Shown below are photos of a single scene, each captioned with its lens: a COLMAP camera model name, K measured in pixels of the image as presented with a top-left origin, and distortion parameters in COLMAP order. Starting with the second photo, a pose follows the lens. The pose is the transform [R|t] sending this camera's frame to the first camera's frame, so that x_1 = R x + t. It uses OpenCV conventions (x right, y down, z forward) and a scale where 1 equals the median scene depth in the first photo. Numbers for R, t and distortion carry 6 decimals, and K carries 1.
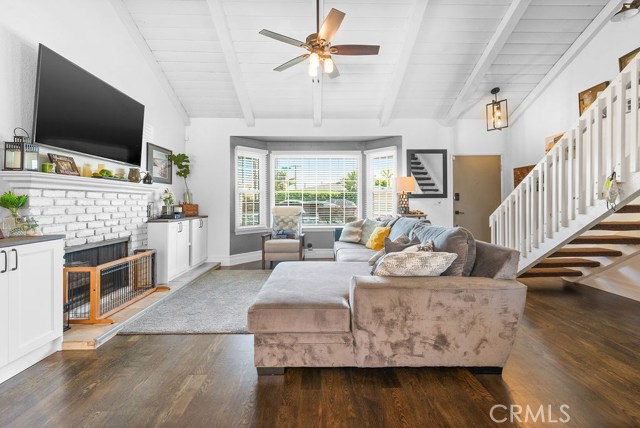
lens RADIAL K [[282.8, 0, 325.4], [0, 282.8, 202.1], [0, 0, 1]] dist [0.000657, -0.000389]
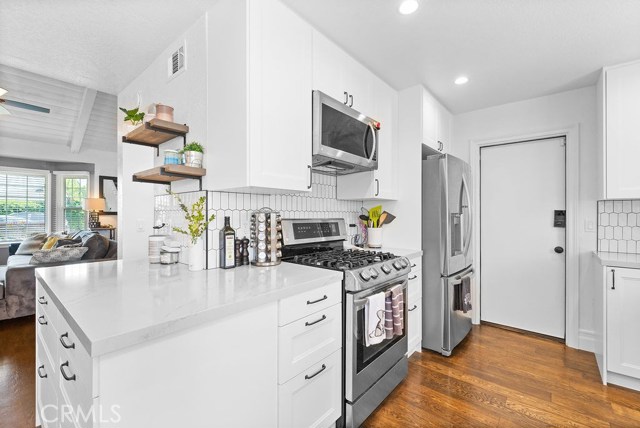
lens RADIAL K [[276.9, 0, 318.1], [0, 276.9, 212.4], [0, 0, 1]] dist [0.002711, -0.000485]
pose [[0.677169, 0.012873, 0.735715, 0.064094], [-0.006501, 0.999913, -0.011512, -0.024214], [-0.735799, 0.003013, 0.677194, -0.721403]]
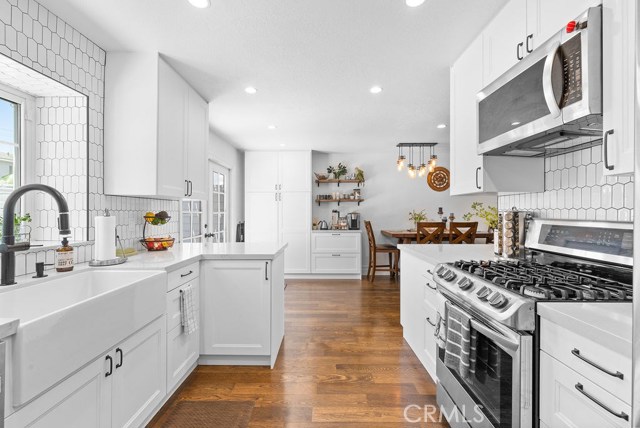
lens RADIAL K [[279.5, 0, 320.8], [0, 279.5, 209.1], [0, 0, 1]] dist [-0.000312, 0.000290]
pose [[-0.032614, -0.003207, -0.999463, 0.879096], [-0.002015, 0.999993, -0.003143, -0.031101], [0.999466, 0.001911, -0.032620, -0.671155]]
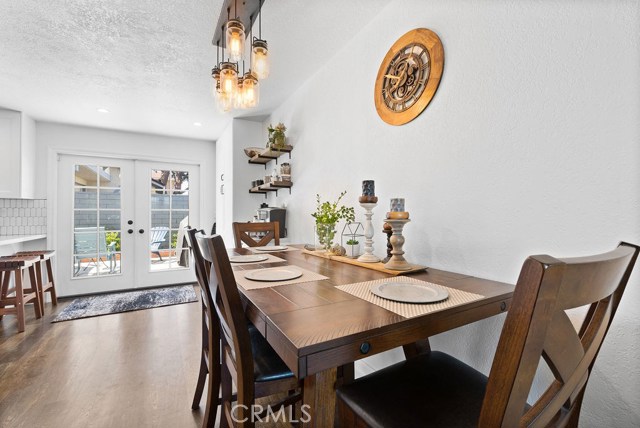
lens RADIAL K [[276.9, 0, 318.1], [0, 276.9, 212.4], [0, 0, 1]] dist [0.002711, -0.000485]
pose [[-0.885100, 0.010862, -0.465274, -0.316025], [0.011209, 0.999935, 0.002019, -0.001289], [0.465266, -0.003428, -0.885164, 0.209152]]
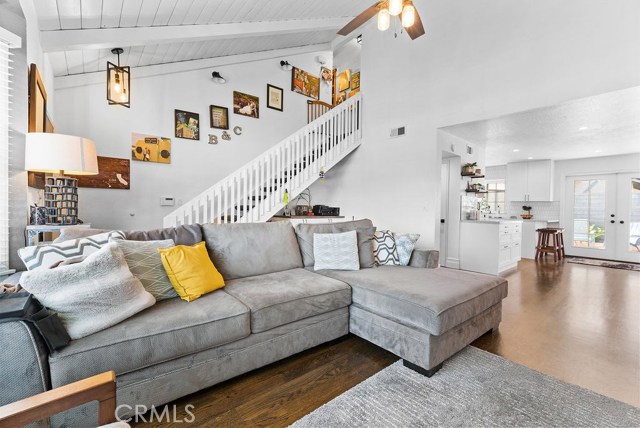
lens RADIAL K [[279.5, 0, 320.8], [0, 279.5, 209.1], [0, 0, 1]] dist [-0.000312, 0.000290]
pose [[-0.610691, -0.003922, 0.791859, -0.425923], [-0.006202, 0.999981, 0.000170, 0.003591], [-0.791845, -0.004807, -0.610704, 1.303153]]
